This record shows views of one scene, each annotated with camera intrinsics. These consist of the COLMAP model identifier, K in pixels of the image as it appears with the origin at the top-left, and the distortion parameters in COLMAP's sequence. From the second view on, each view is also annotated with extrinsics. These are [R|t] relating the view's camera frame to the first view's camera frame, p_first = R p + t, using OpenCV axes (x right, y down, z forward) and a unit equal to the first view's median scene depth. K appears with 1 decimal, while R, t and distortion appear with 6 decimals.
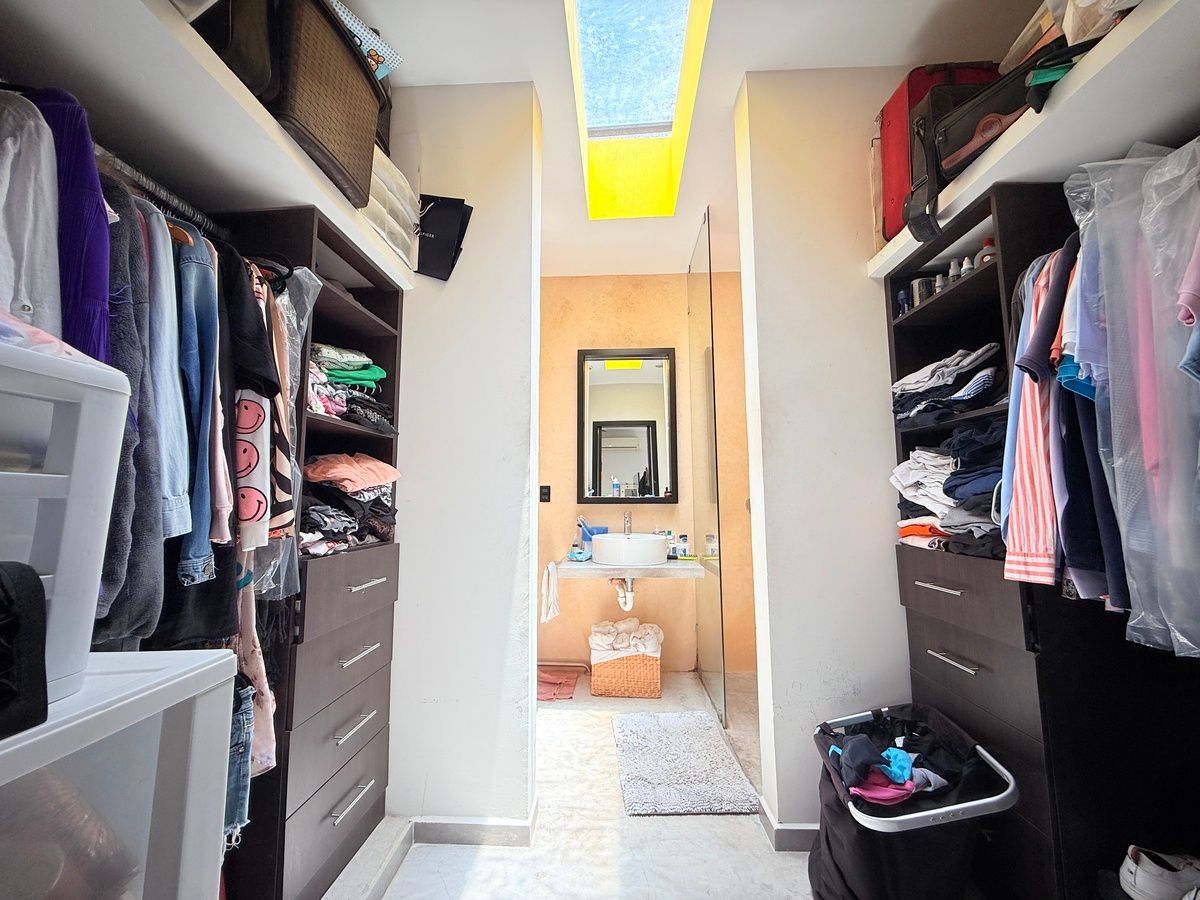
lens RADIAL K [[477.4, 0, 599.3], [0, 477.4, 447.6], [0, 0, 1]] dist [0.000485, 0.000972]
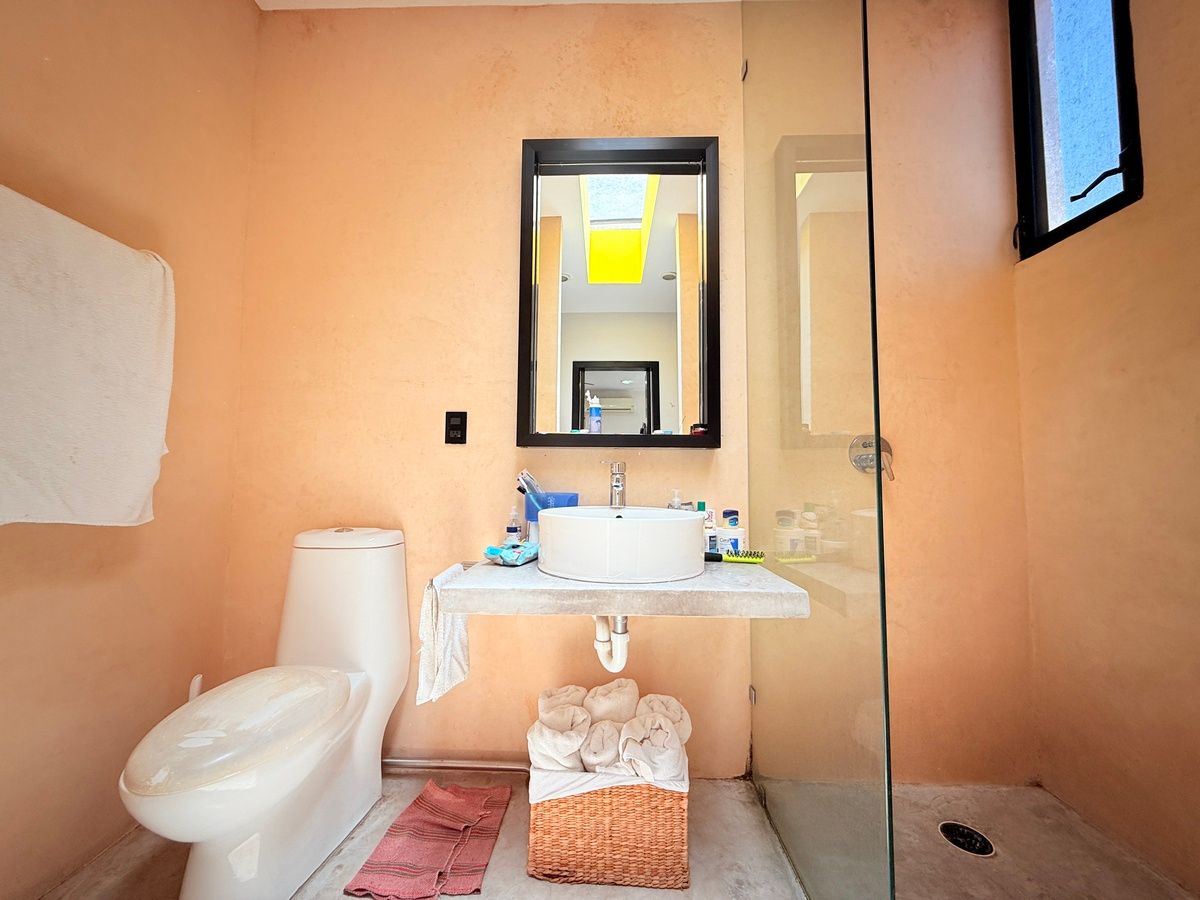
lens RADIAL K [[477.4, 0, 596.5], [0, 477.4, 452.2], [0, 0, 1]] dist [0.000485, 0.000972]
pose [[0.999874, 0.012162, 0.010225, 0.033181], [-0.012737, 0.998223, 0.058215, 0.099609], [-0.009499, -0.058338, 0.998252, 0.533574]]
